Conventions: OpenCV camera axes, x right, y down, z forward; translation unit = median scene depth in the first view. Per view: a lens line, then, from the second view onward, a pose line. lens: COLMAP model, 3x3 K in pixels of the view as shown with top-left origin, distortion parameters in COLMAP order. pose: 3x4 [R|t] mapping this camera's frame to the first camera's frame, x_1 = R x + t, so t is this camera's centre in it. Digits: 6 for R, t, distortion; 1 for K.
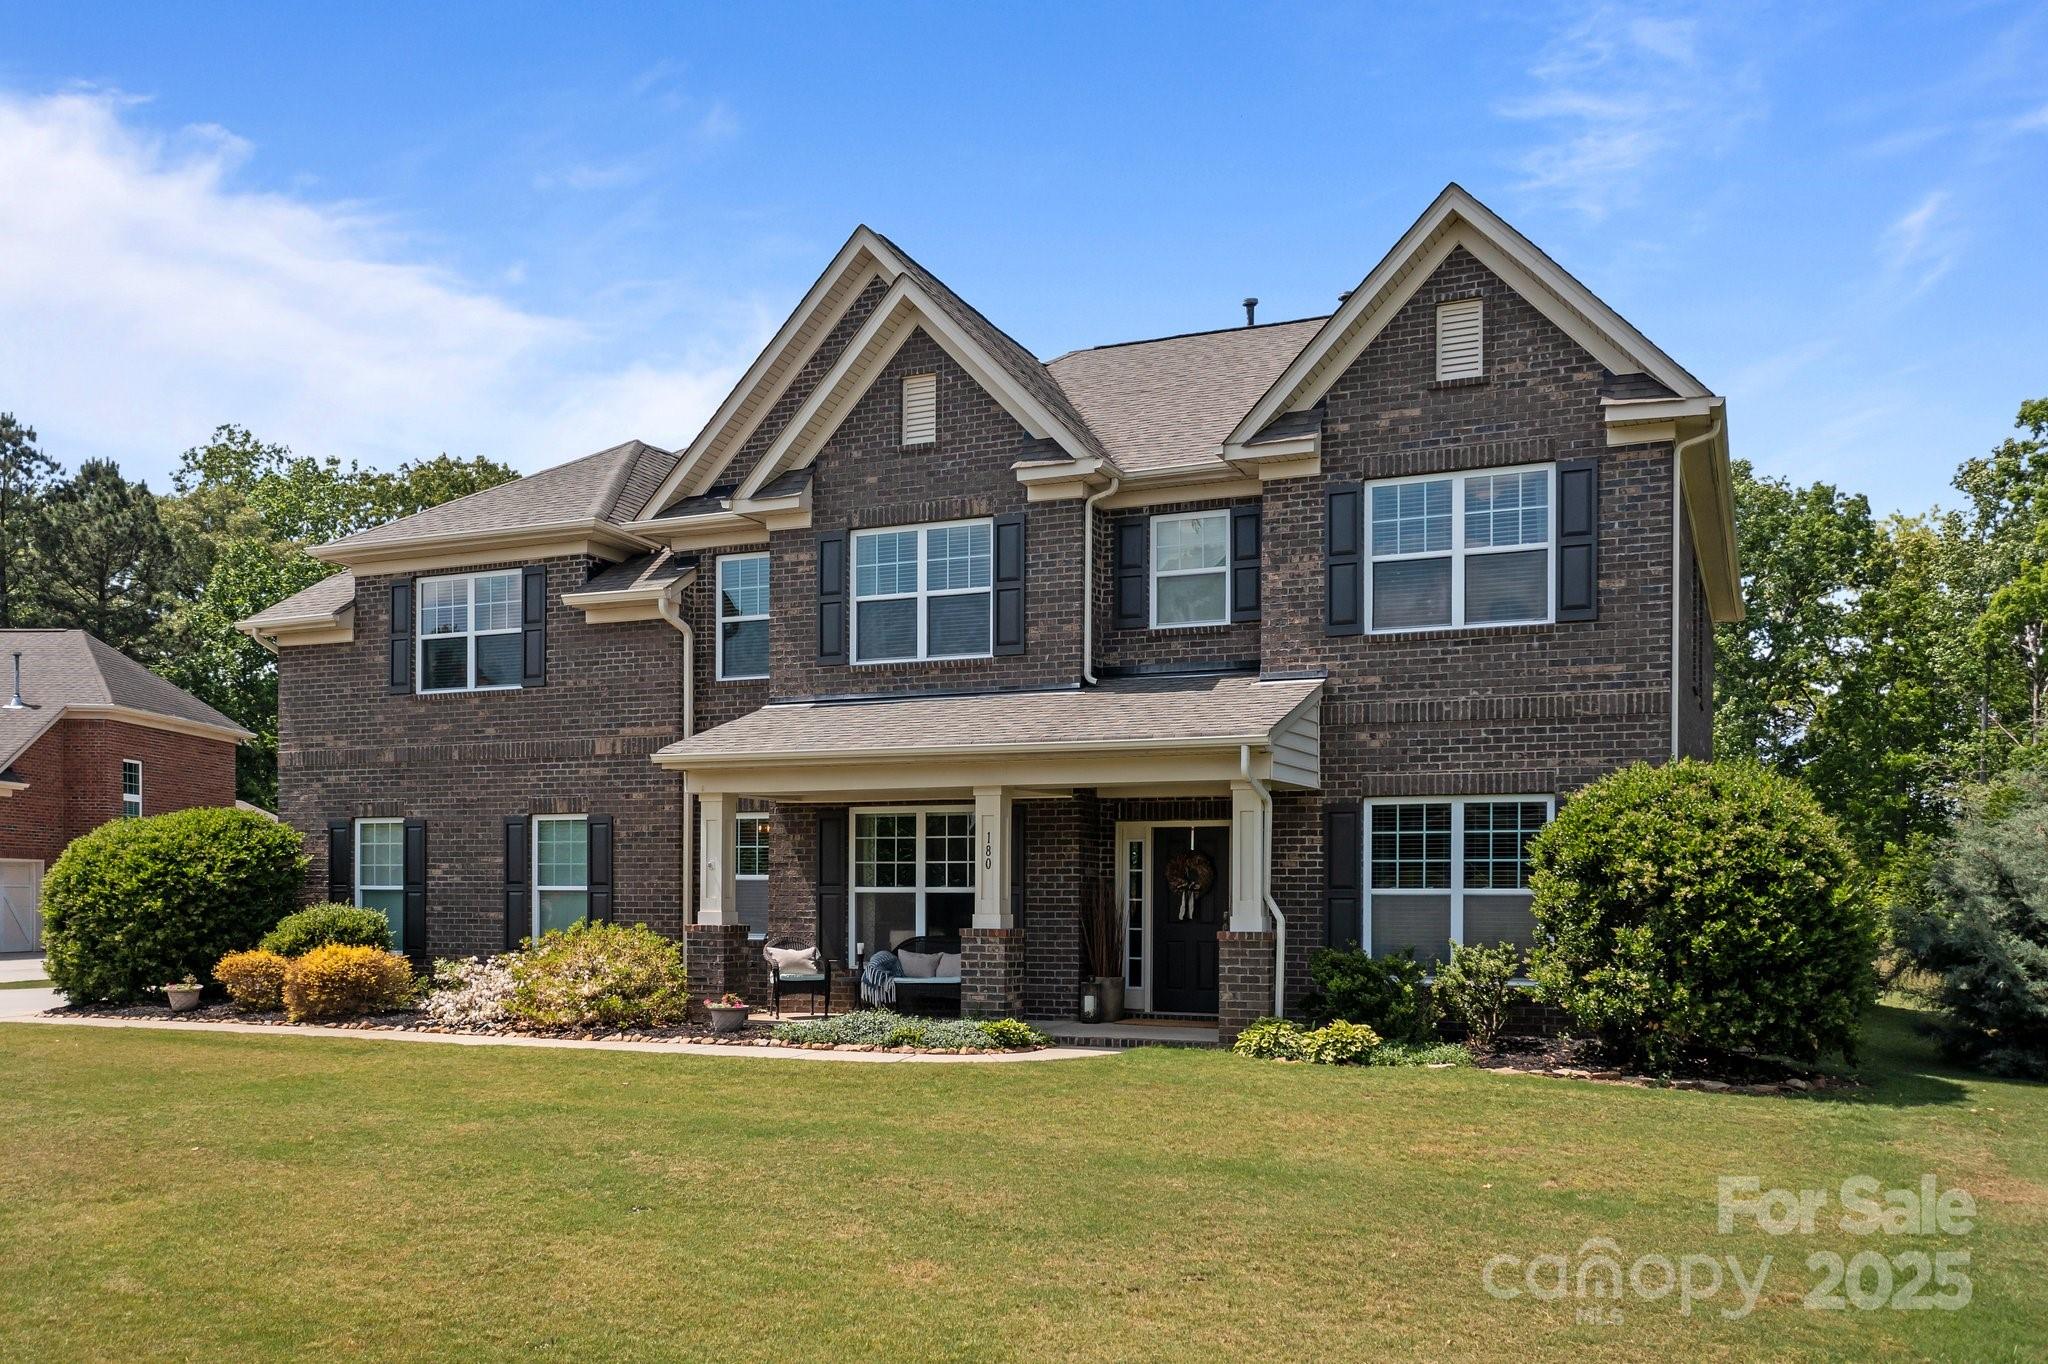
lens RADIAL K [[1692.7, 0, 1022.2], [0, 1692.7, 896.4], [0, 0, 1]] dist [0.000546, -0.006780]
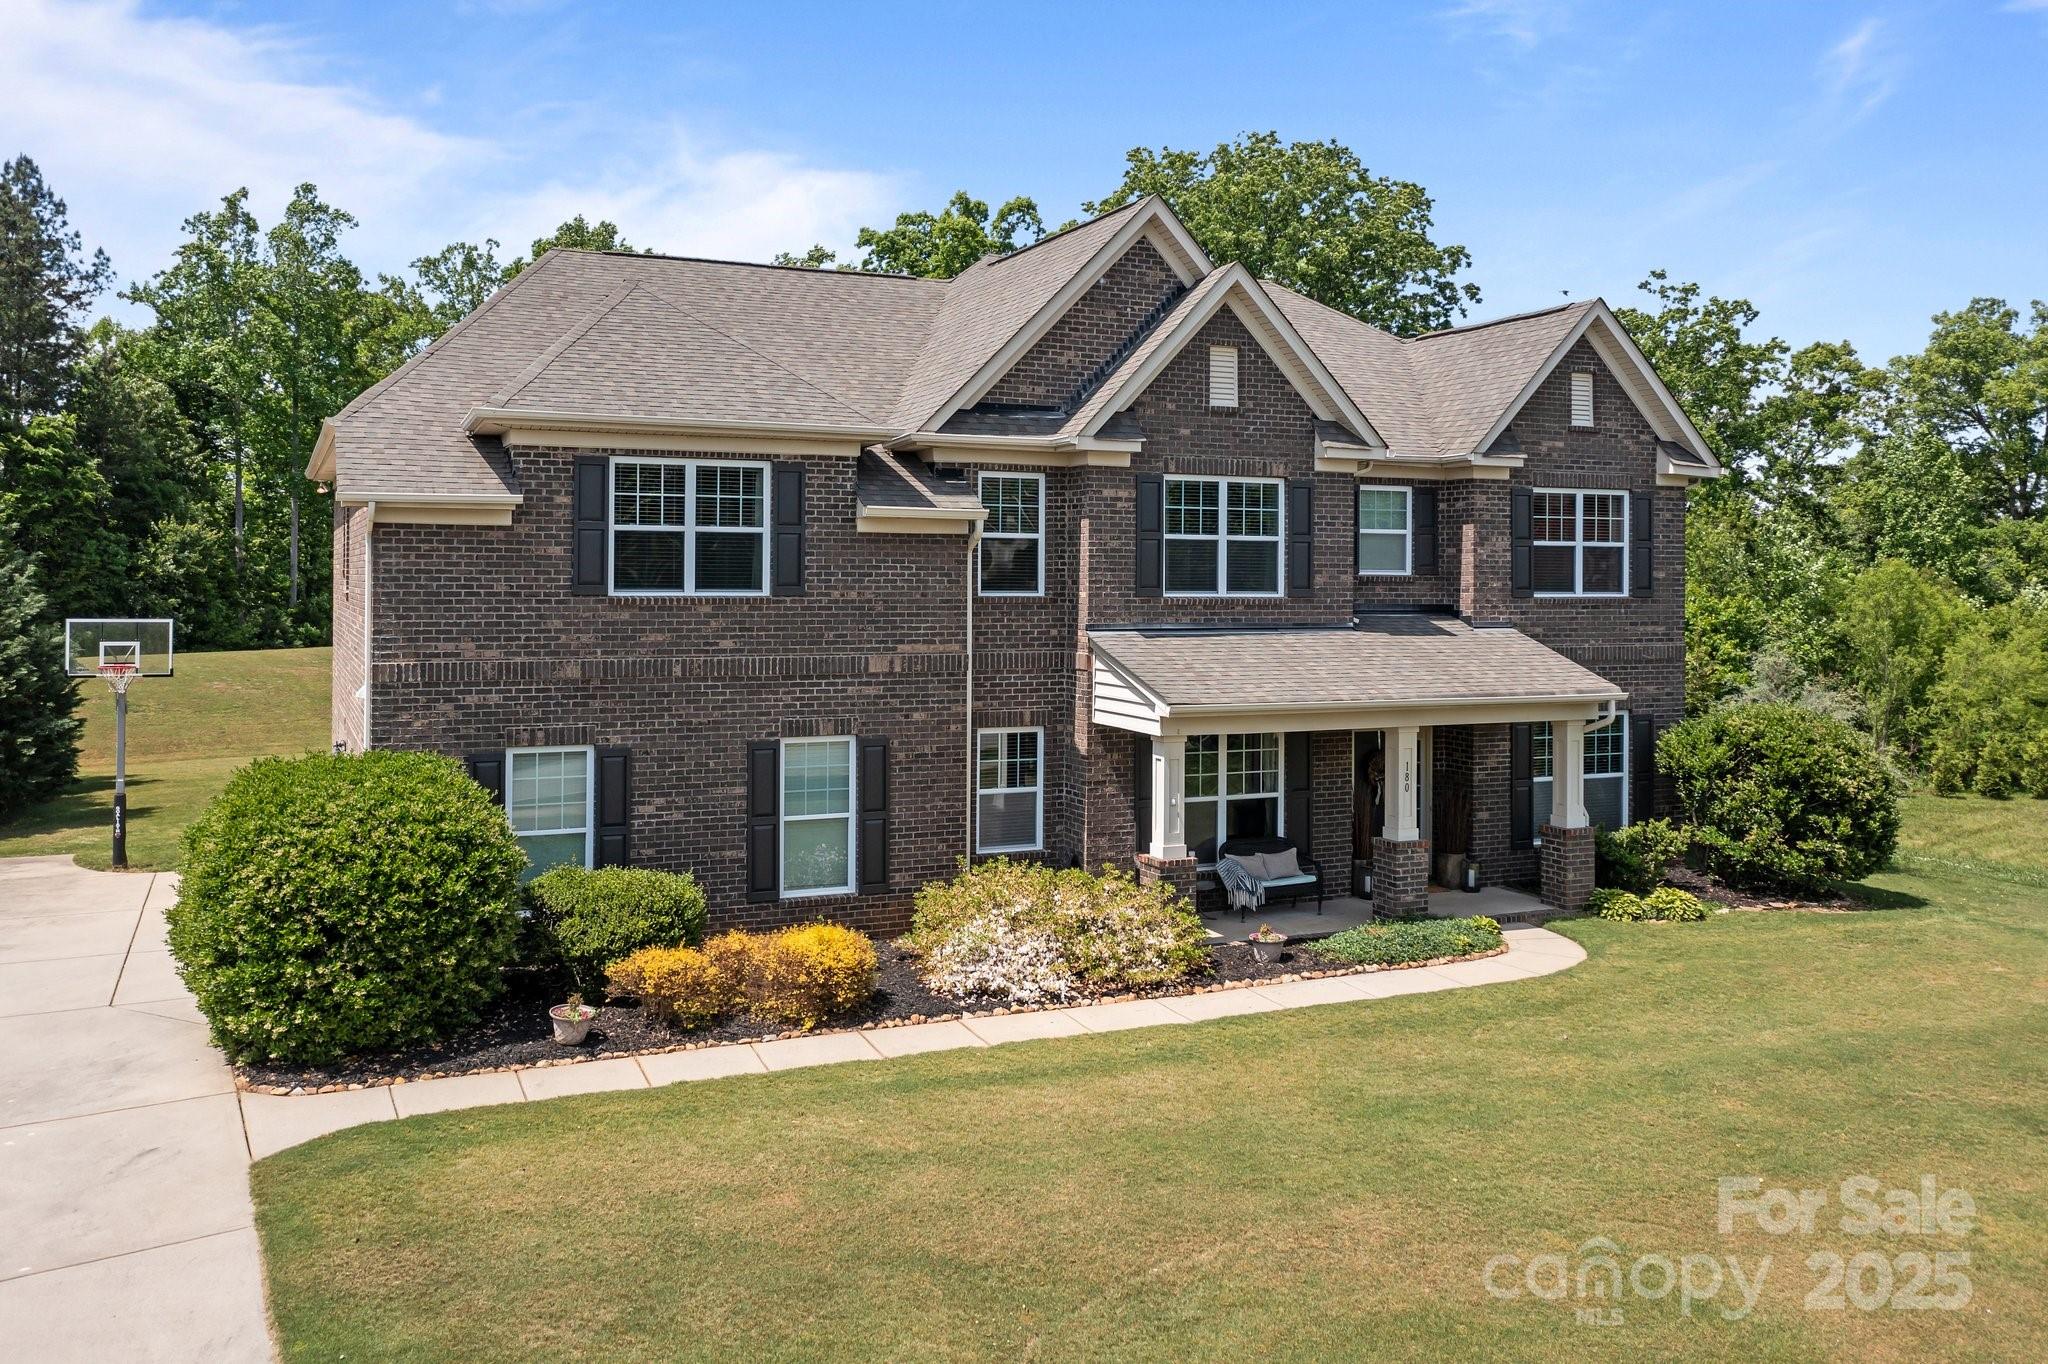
lens RADIAL K [[1625.5, 0, 1059.2], [0, 1625.5, 559.2], [0, 0, 1]] dist [0.000568, 0.001189]
pose [[0.658970, 0.008937, 0.752116, -0.993934], [-0.003754, 0.999956, -0.008593, -0.160706], [-0.752160, 0.002839, 0.658975, 0.377190]]
